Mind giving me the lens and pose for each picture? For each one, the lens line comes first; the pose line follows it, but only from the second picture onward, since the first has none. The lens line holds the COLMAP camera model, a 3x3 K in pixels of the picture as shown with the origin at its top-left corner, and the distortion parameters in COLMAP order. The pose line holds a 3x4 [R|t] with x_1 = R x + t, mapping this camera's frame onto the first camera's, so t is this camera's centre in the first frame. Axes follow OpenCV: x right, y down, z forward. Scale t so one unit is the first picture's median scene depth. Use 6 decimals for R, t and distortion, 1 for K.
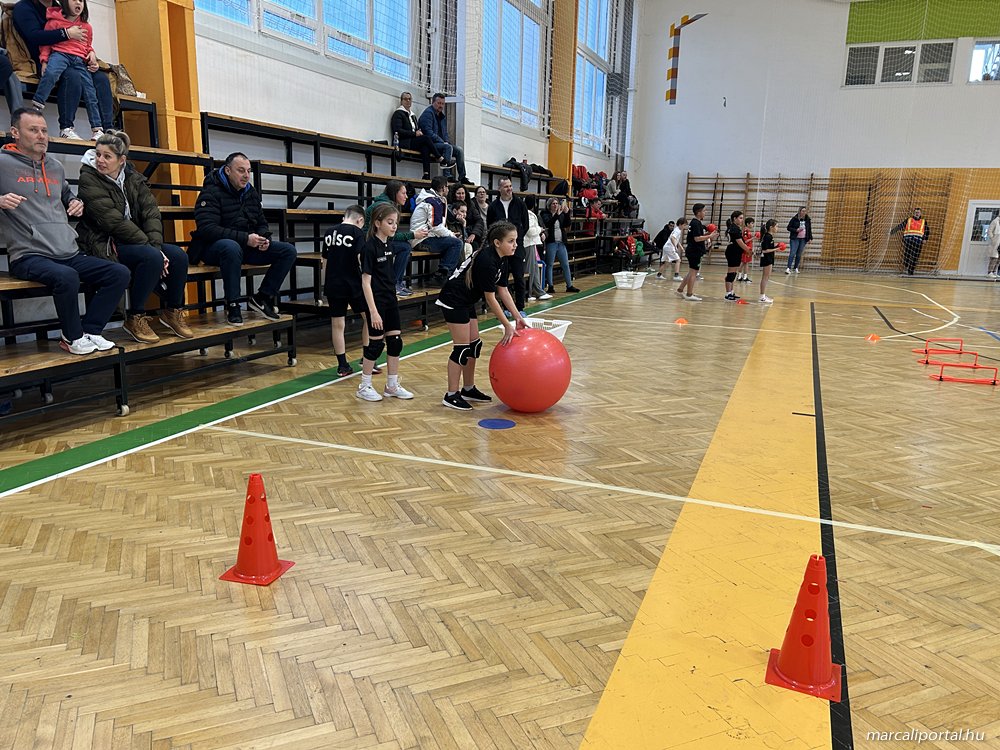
lens RADIAL K [[772.6, 0, 502.0], [0, 772.6, 351.4], [0, 0, 1]] dist [0.059780, -0.070141]
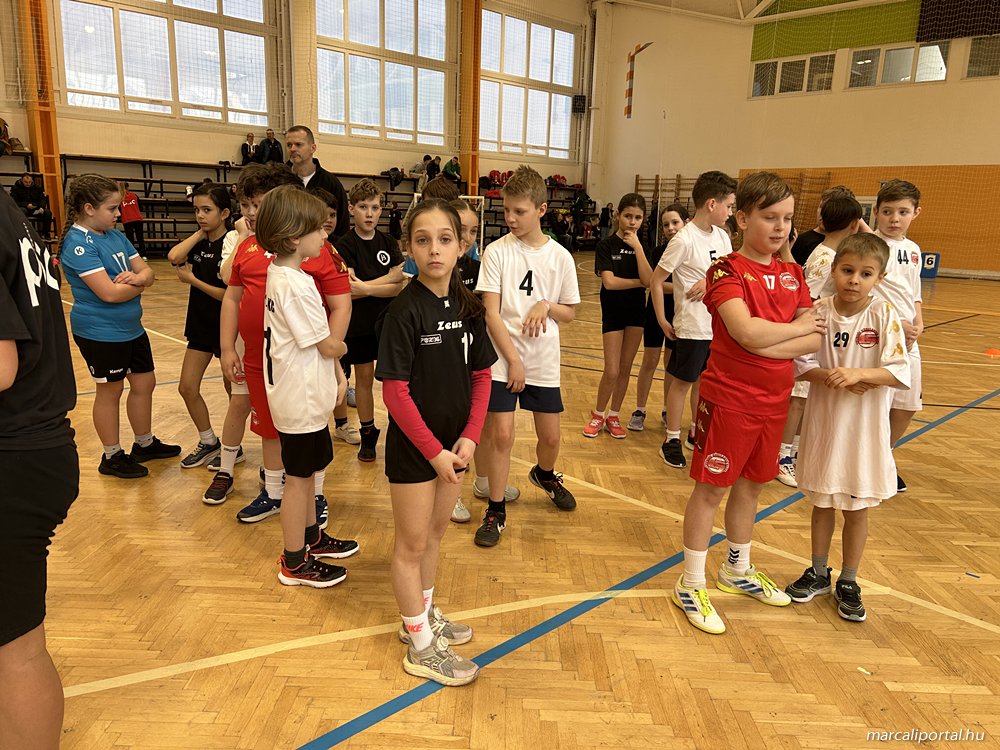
lens RADIAL K [[772.6, 0, 502.0], [0, 772.6, 351.4], [0, 0, 1]] dist [0.059780, -0.070141]
pose [[0.911820, 0.076705, -0.403363, 0.607606], [-0.078174, 0.996857, 0.012851, 0.046922], [0.403081, 0.019814, 0.914950, -0.191830]]
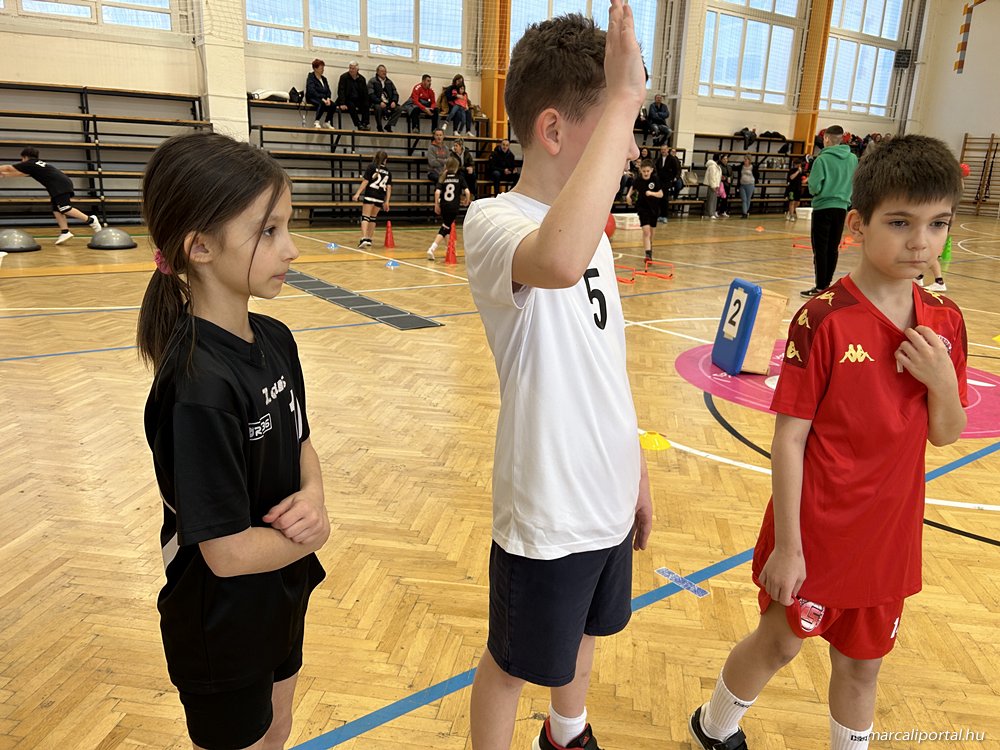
lens RADIAL K [[772.6, 0, 502.0], [0, 772.6, 351.4], [0, 0, 1]] dist [0.059780, -0.070141]
pose [[0.845072, 0.138344, -0.516444, 0.331220], [-0.109831, 0.990262, 0.085549, 0.071634], [0.523250, -0.015573, 0.852037, -0.382167]]
